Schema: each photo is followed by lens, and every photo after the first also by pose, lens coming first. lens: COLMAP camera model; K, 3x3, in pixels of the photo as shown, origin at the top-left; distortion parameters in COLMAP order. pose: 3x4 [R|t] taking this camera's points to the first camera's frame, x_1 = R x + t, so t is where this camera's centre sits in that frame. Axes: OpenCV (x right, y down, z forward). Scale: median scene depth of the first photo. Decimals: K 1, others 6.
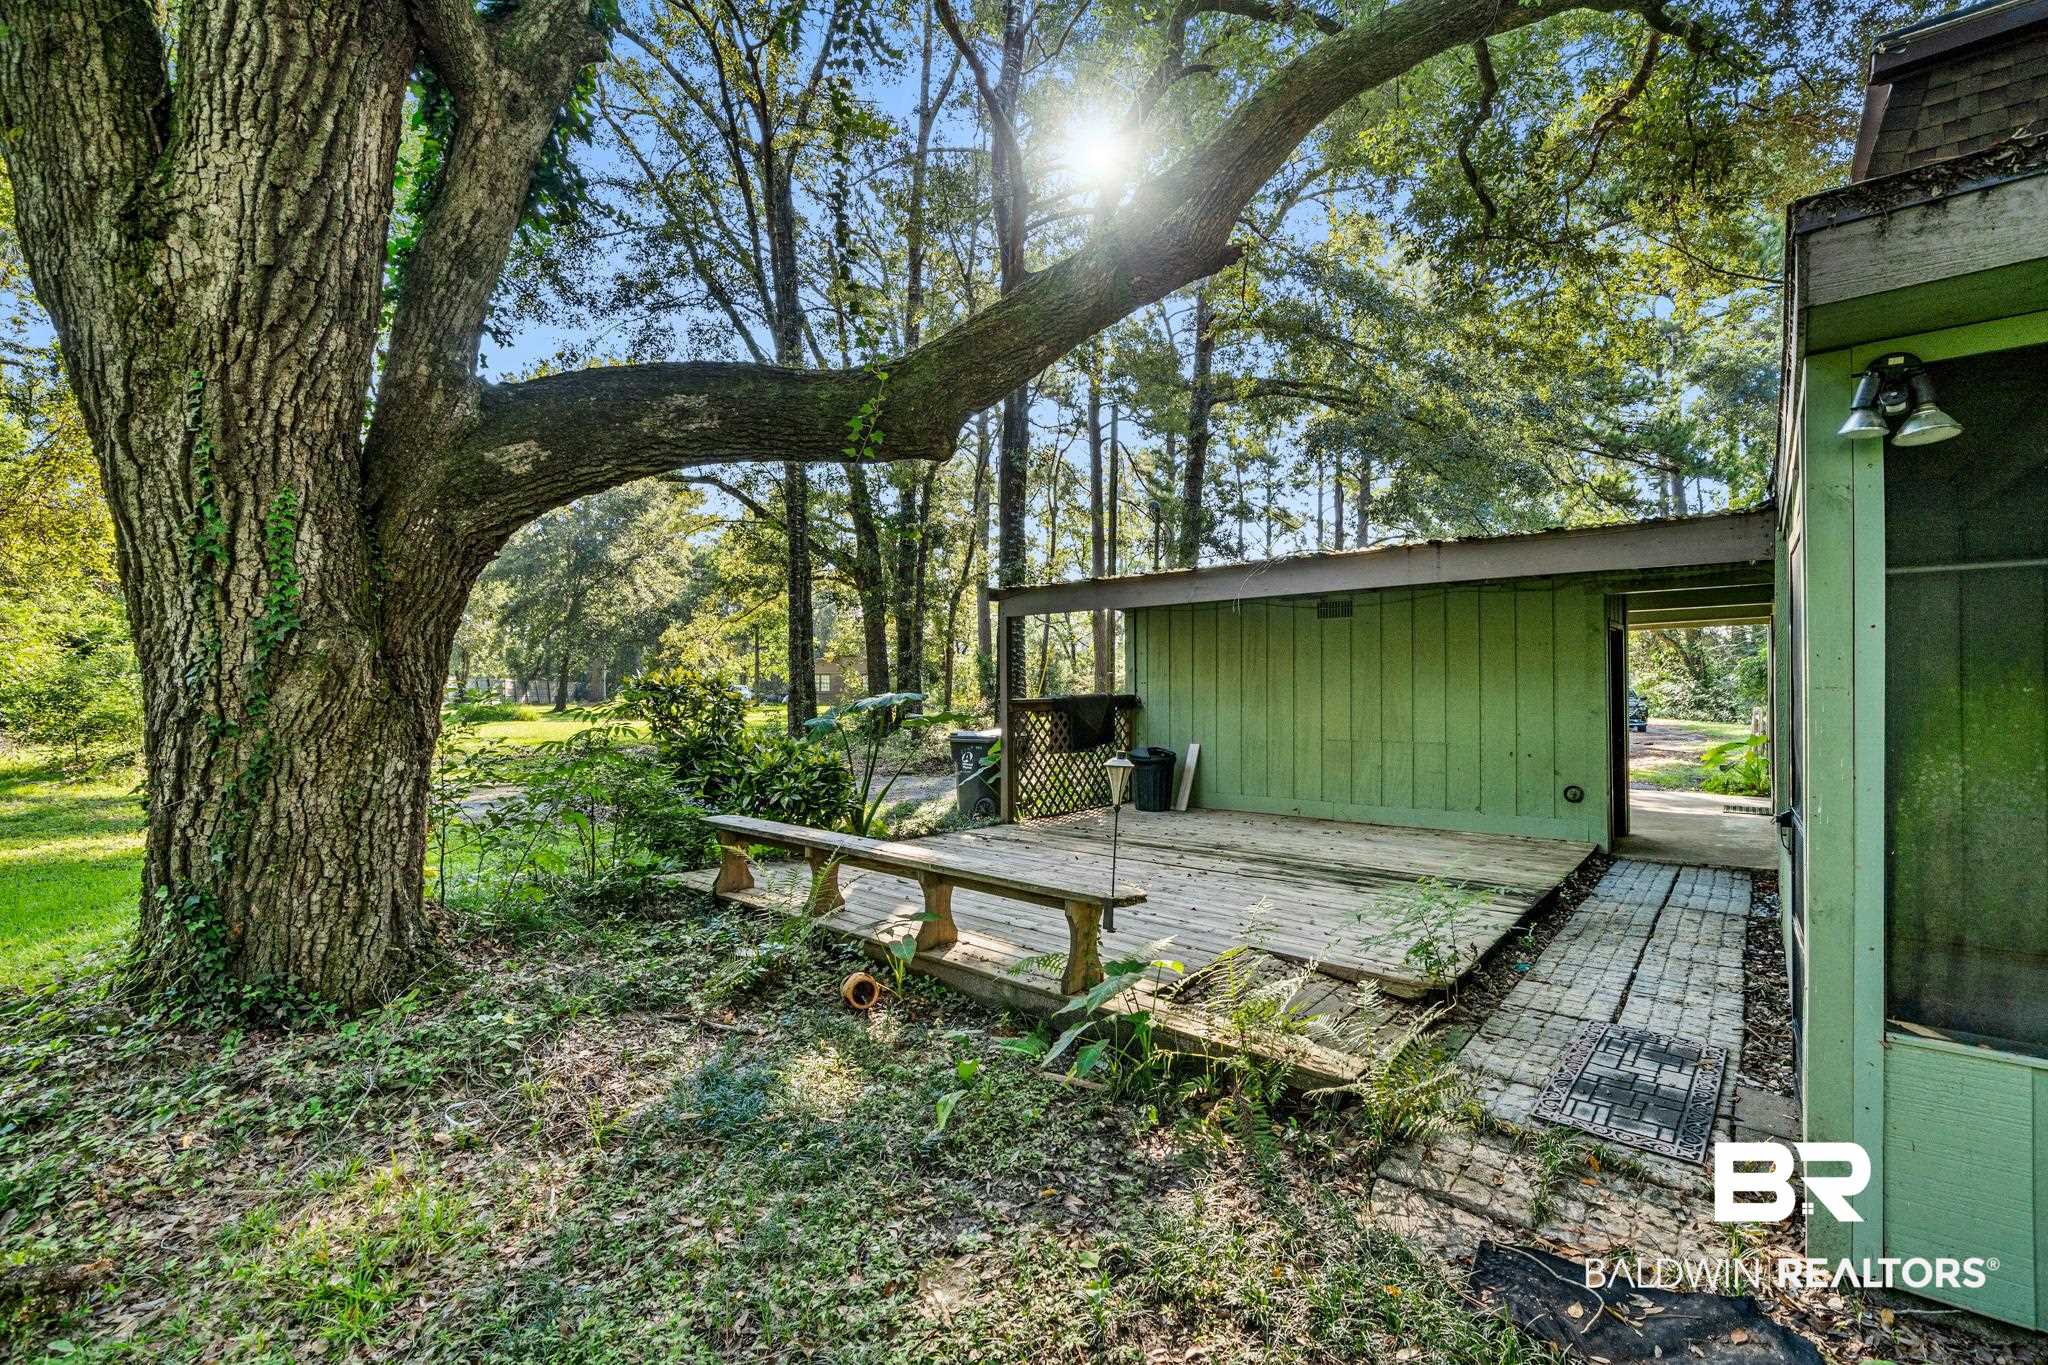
lens RADIAL K [[902.6, 0, 1024.0], [0, 902.6, 682.5], [0, 0, 1]] dist [0.001668, 0.000473]
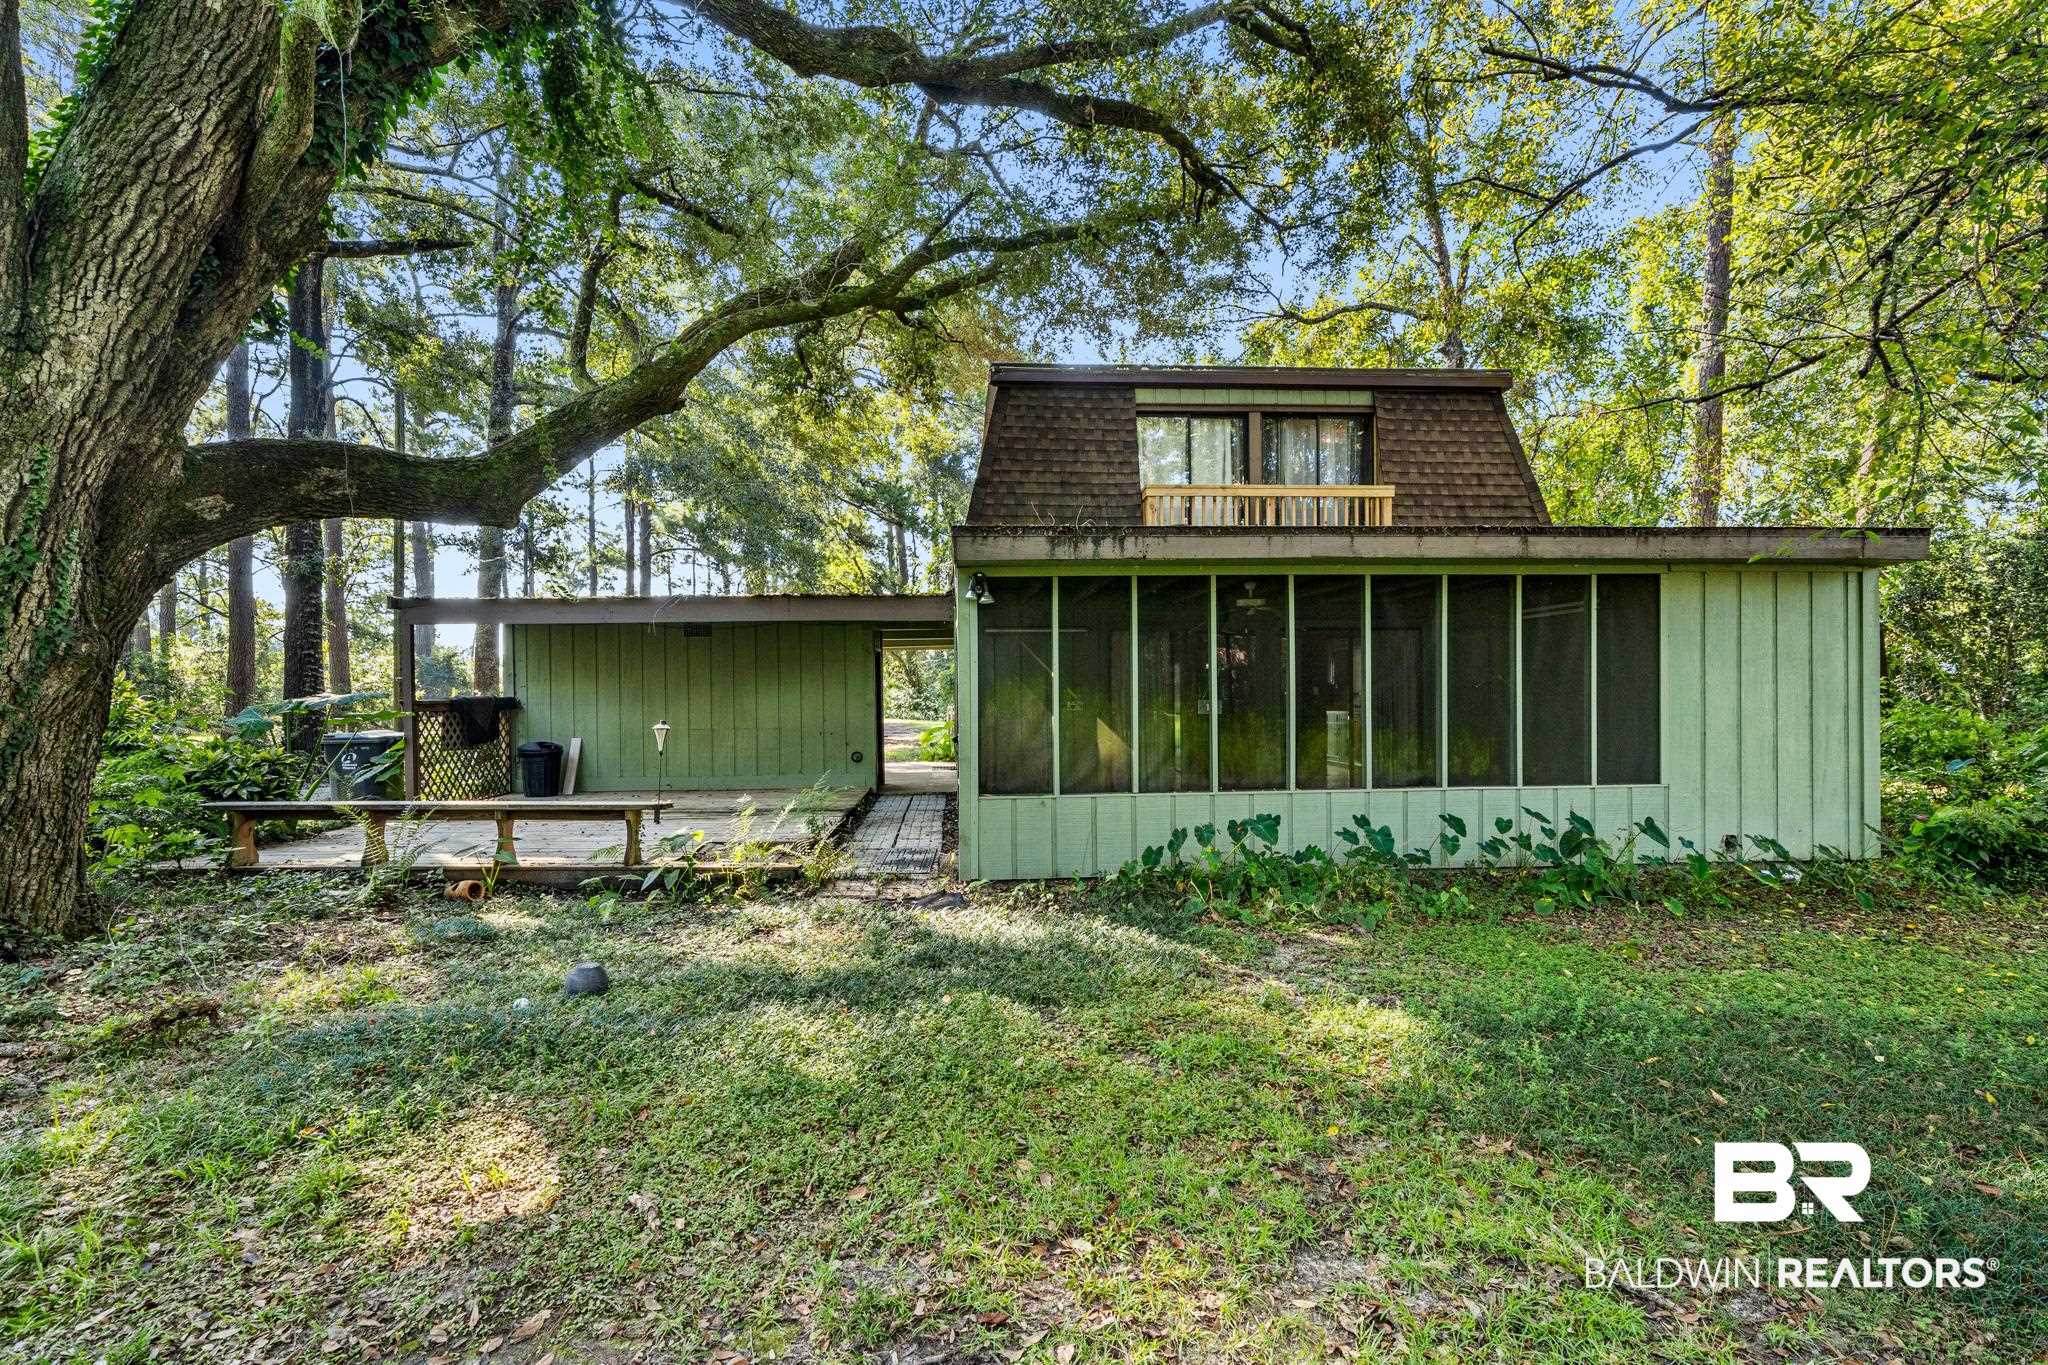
lens RADIAL K [[933.8, 0, 1024.4], [0, 933.8, 709.4], [0, 0, 1]] dist [0.000208, -0.000018]
pose [[0.724771, -0.015993, 0.688804, -0.641222], [0.003255, 0.999799, 0.019790, 0.022087], [-0.688982, -0.012101, 0.724677, -0.808112]]
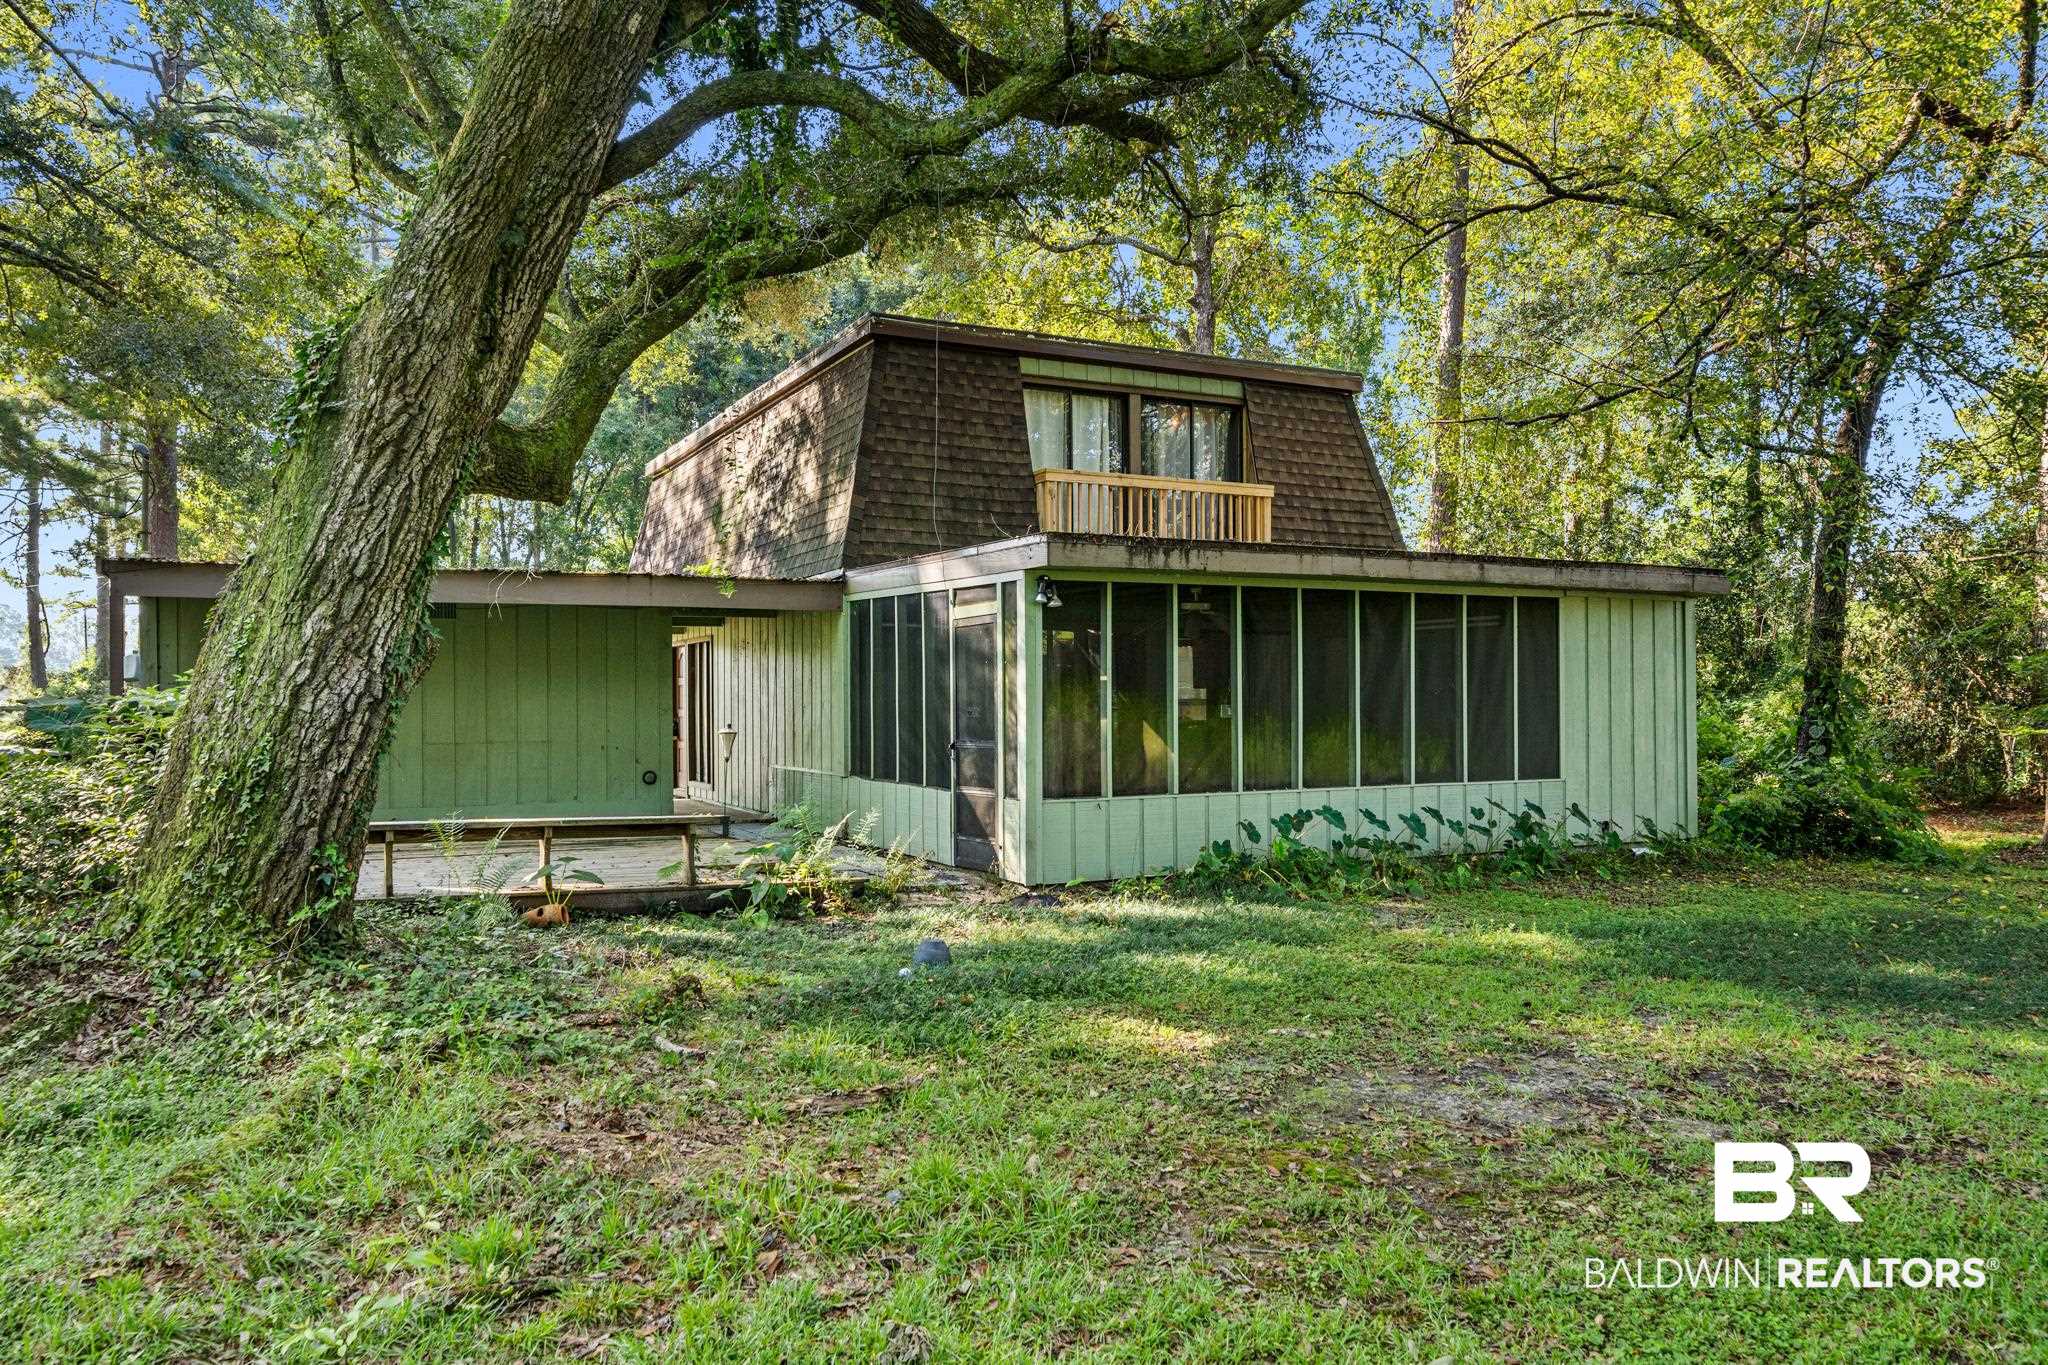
lens RADIAL K [[1354.9, 0, 1030.6], [0, 1354.9, 708.3], [0, 0, 1]] dist [-0.006689, 0.003144]
pose [[0.406677, -0.005944, 0.913553, -1.867389], [-0.003299, 0.999963, 0.007975, 0.028245], [-0.913566, -0.006257, 0.406642, -0.473004]]
